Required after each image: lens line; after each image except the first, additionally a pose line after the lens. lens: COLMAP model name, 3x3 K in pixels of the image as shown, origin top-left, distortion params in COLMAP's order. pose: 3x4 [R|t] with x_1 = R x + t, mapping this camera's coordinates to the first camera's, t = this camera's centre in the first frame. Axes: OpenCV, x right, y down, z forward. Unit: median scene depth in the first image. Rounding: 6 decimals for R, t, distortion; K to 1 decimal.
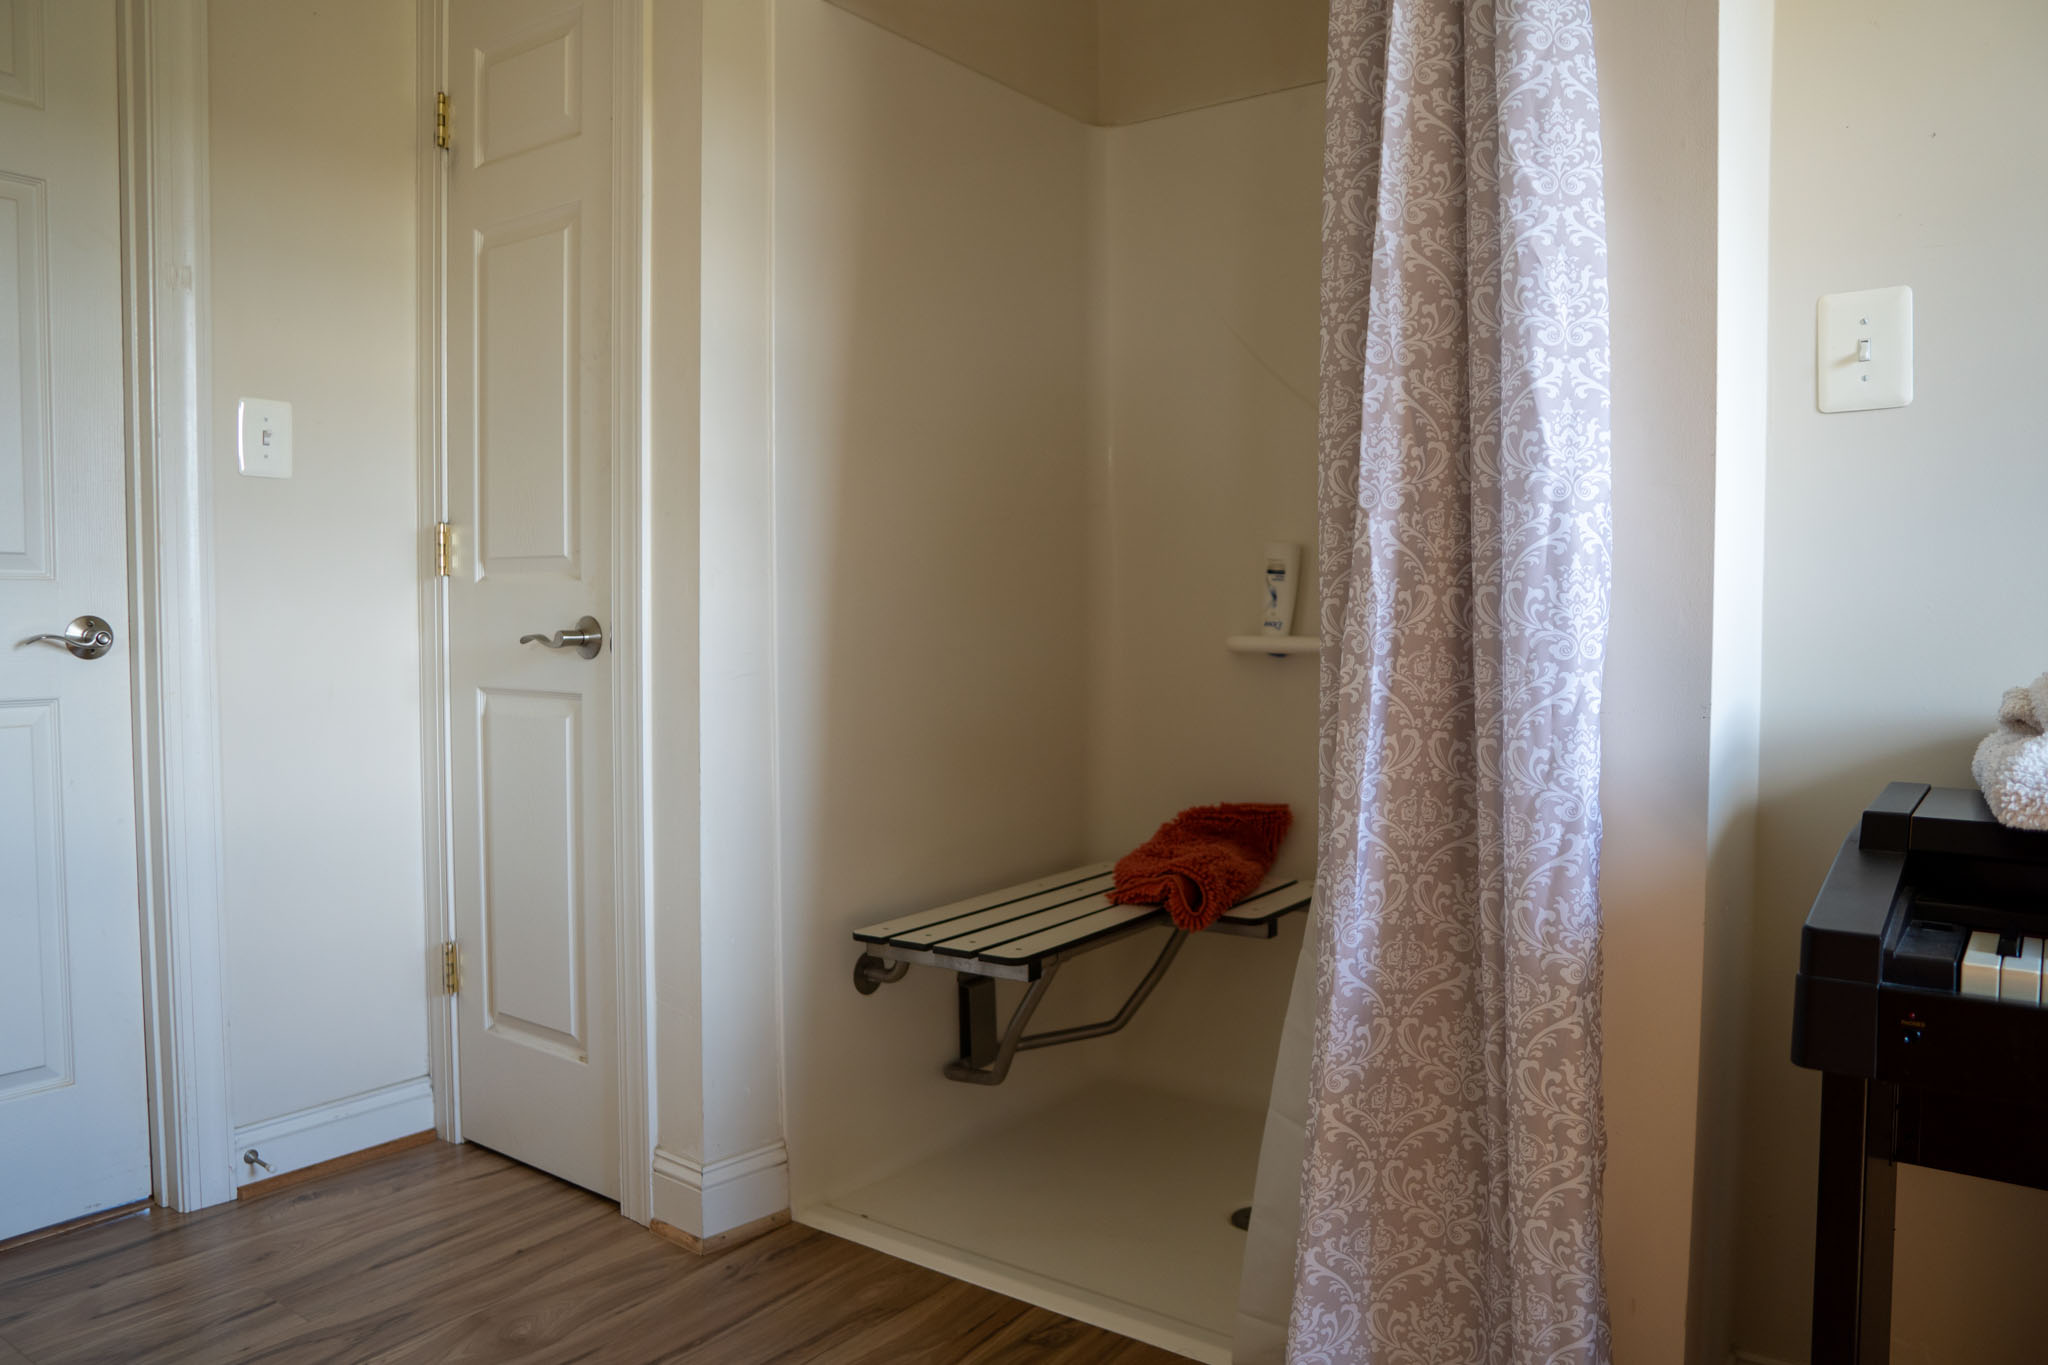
lens RADIAL K [[1440.7, 0, 1018.5], [0, 1440.7, 681.8], [0, 0, 1]] dist [-0.109167, 0.063012]
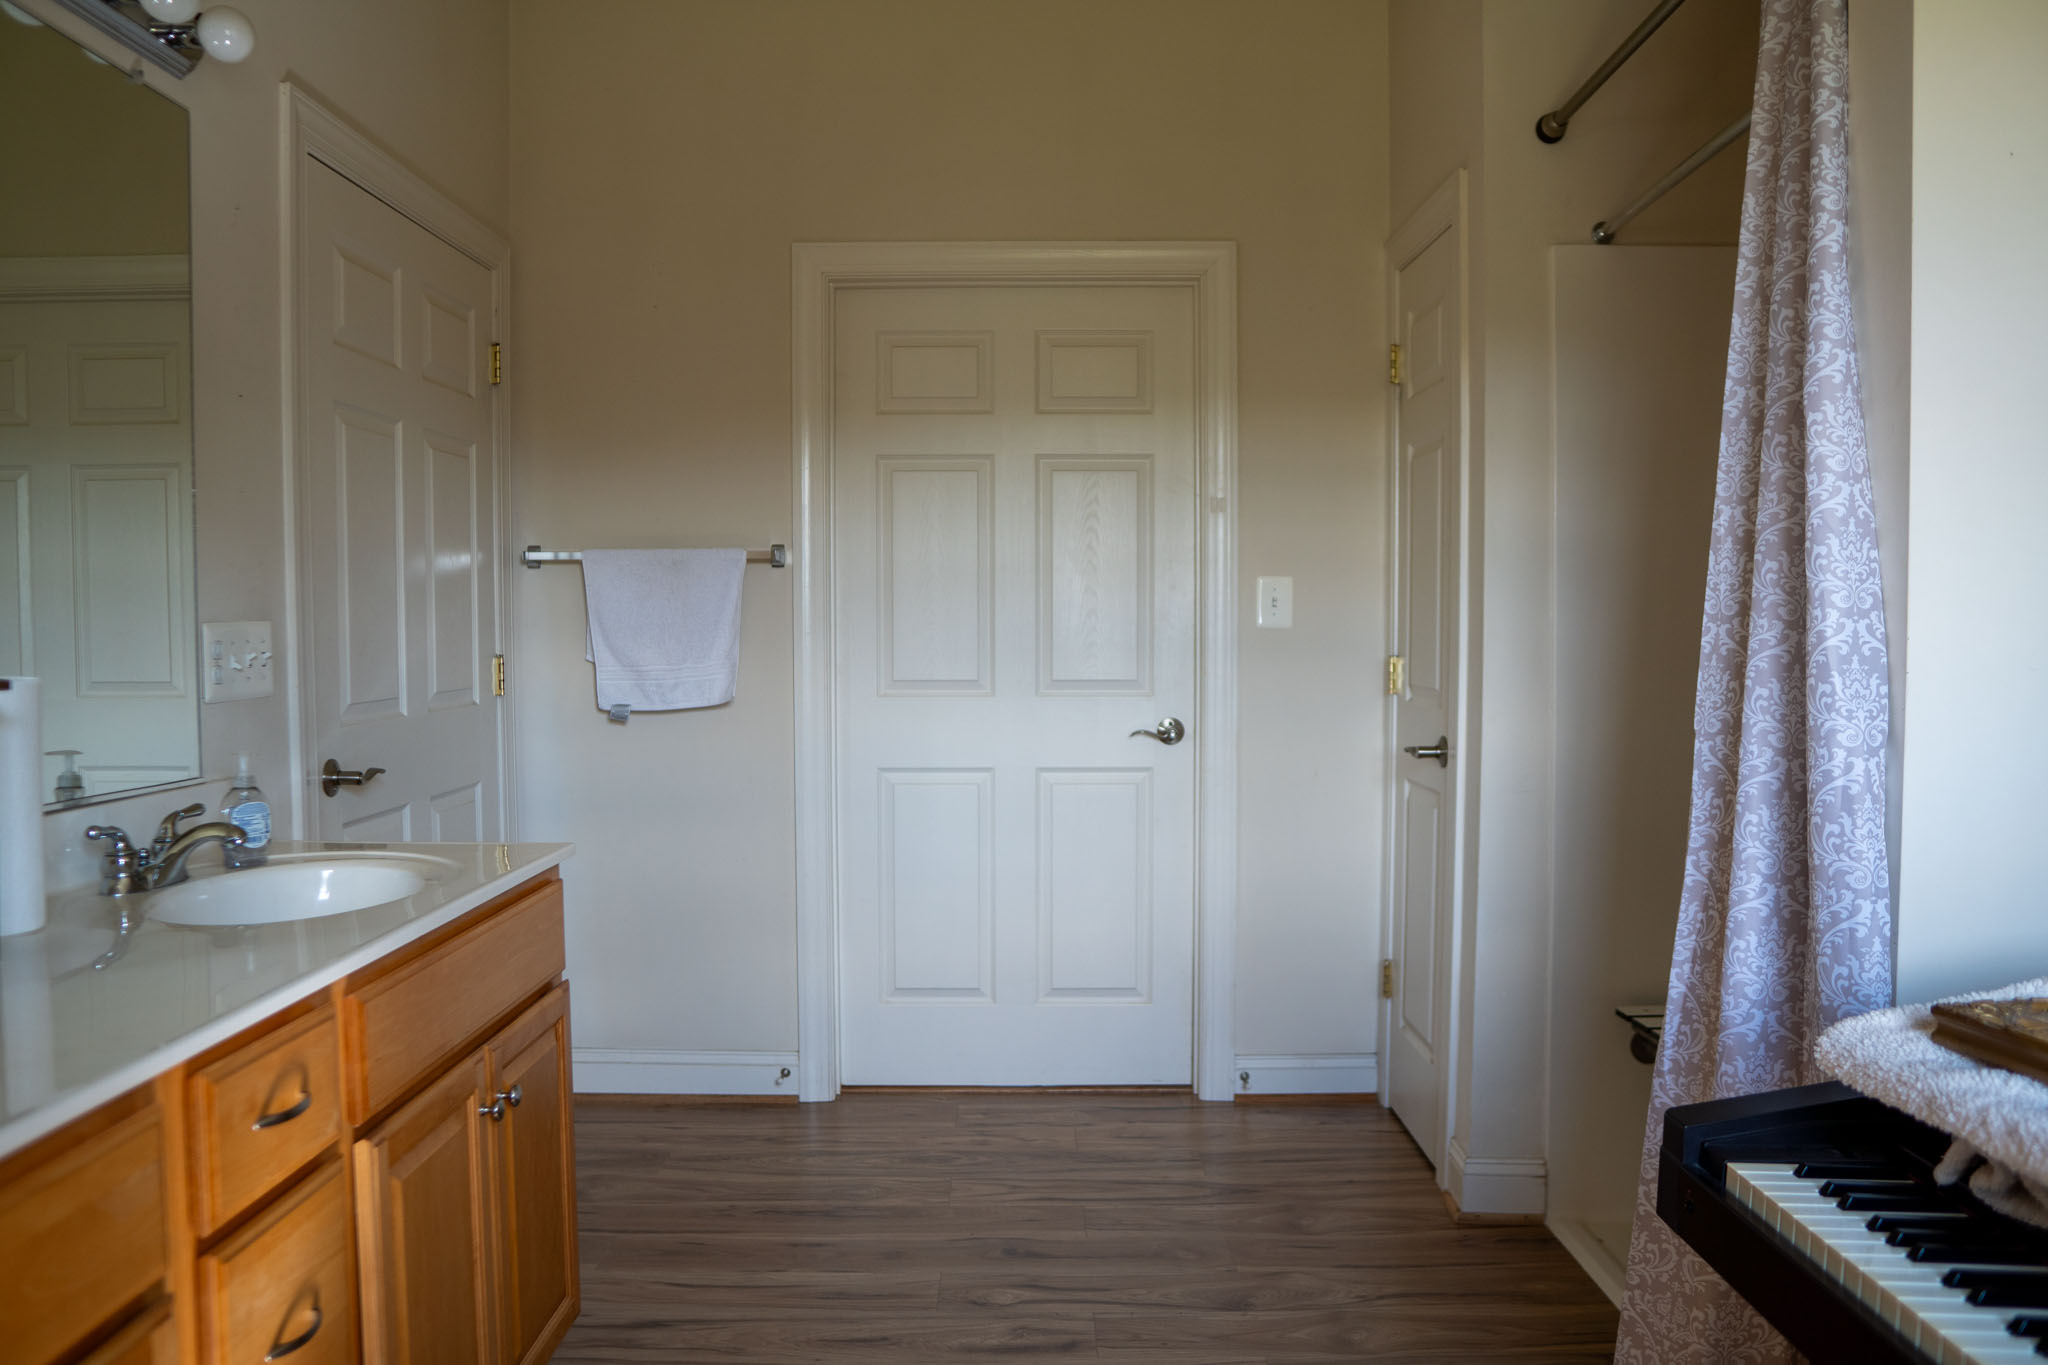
lens RADIAL K [[1440.7, 0, 1024.7], [0, 1440.7, 699.2], [0, 0, 1]] dist [-0.109167, 0.063012]
pose [[0.570631, 0.046352, -0.819897, 0.621045], [-0.034877, 0.998873, 0.032196, -0.121989], [0.820465, 0.010223, 0.571605, -0.102187]]
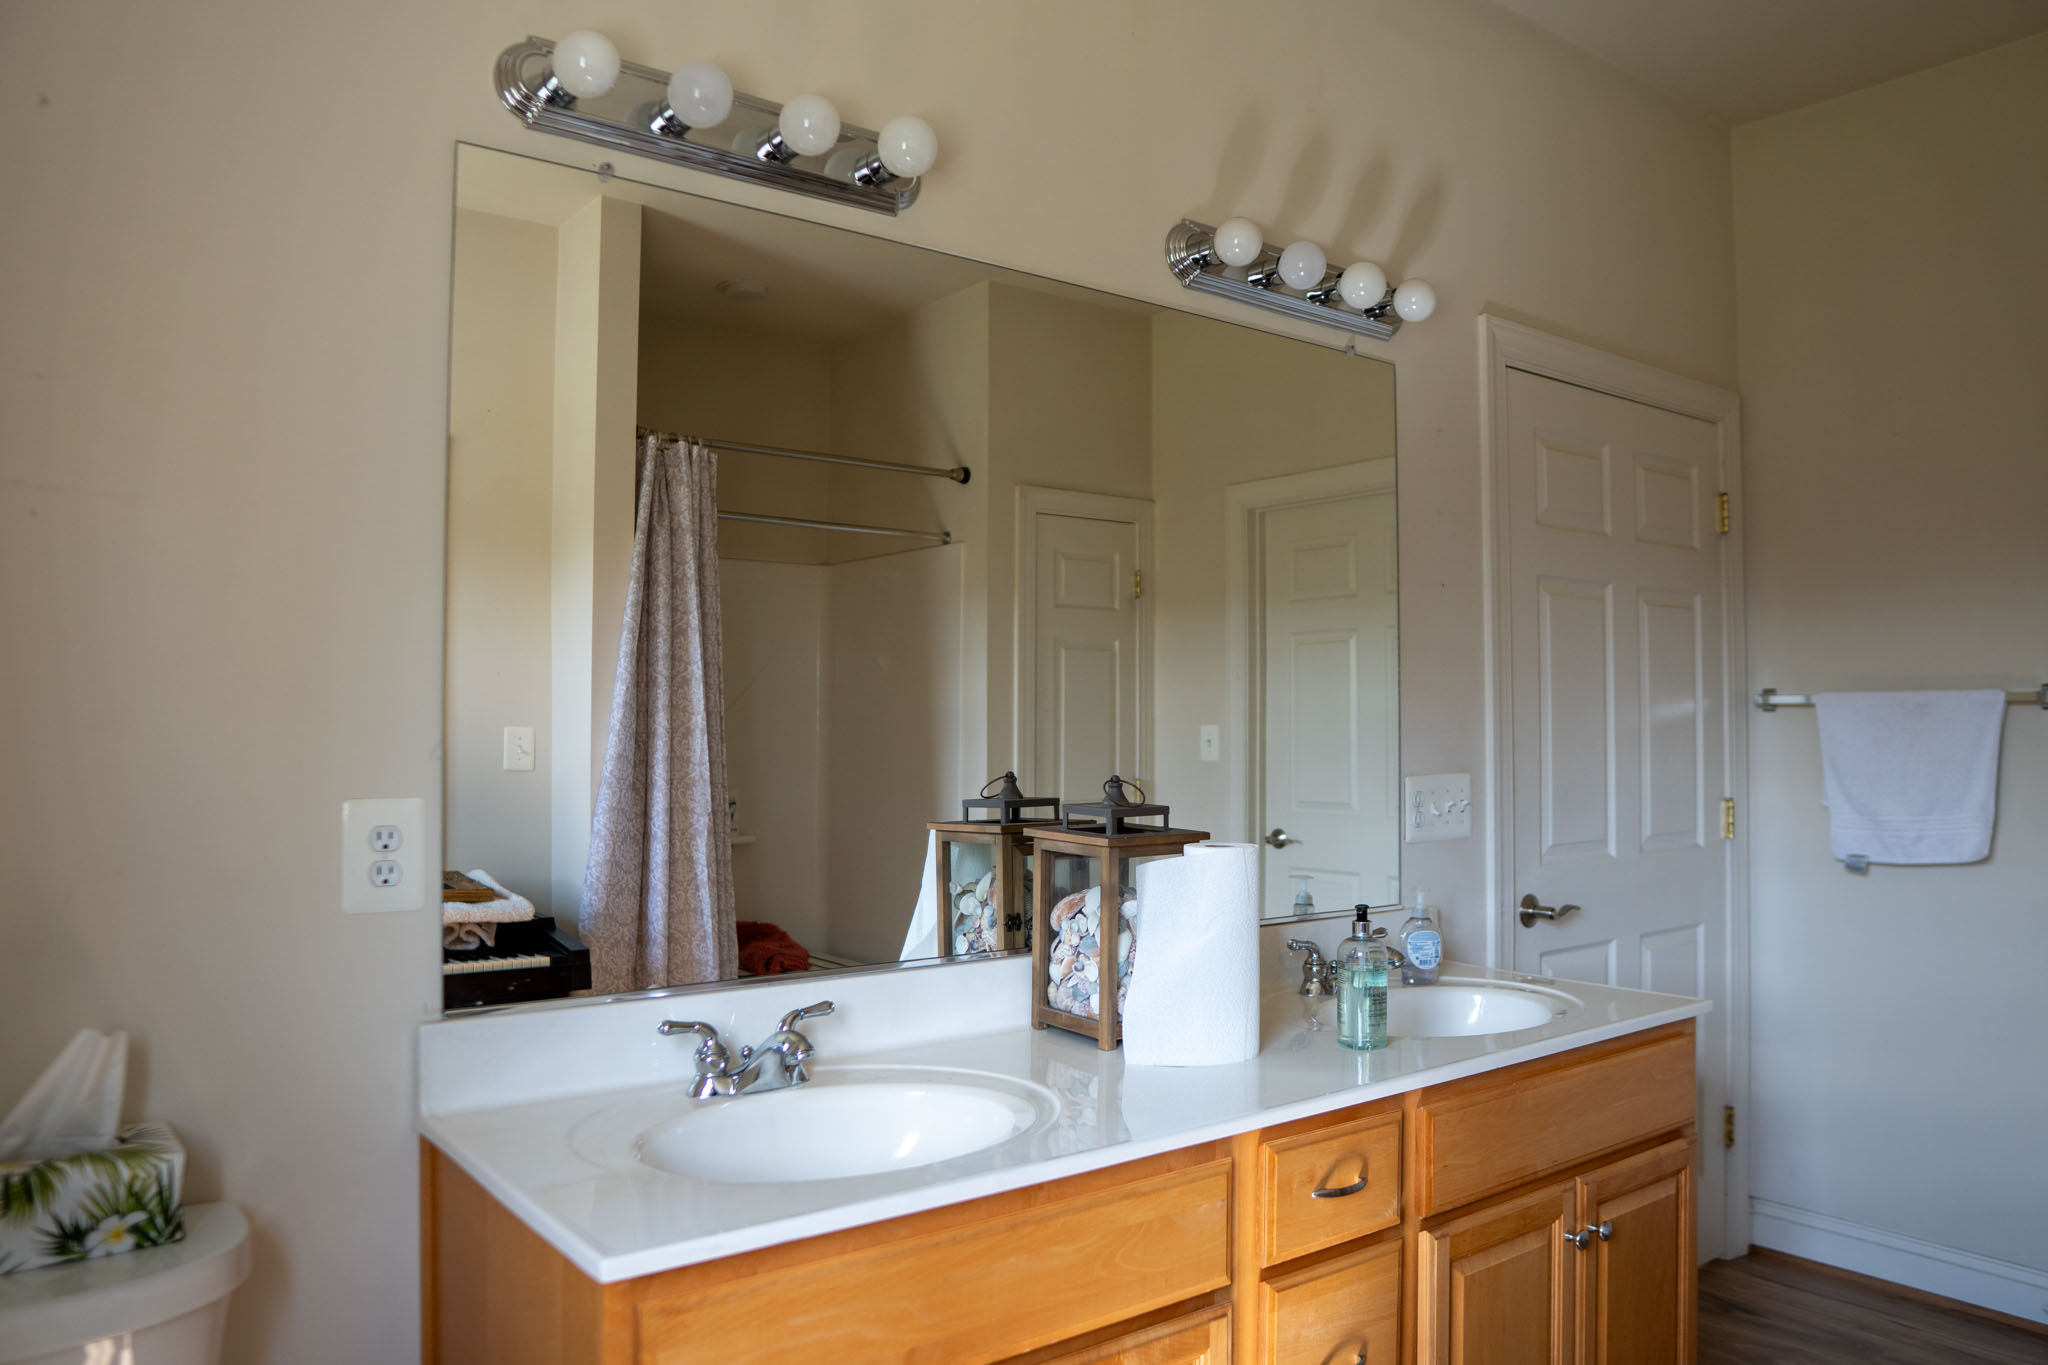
lens RADIAL K [[1440.7, 0, 1006.5], [0, 1440.7, 703.6], [0, 0, 1]] dist [-0.109167, 0.063012]
pose [[-0.306790, -0.018836, -0.951591, 0.754458], [-0.039613, 0.999191, -0.007007, -0.167195], [0.950952, 0.035546, -0.307288, 0.043549]]
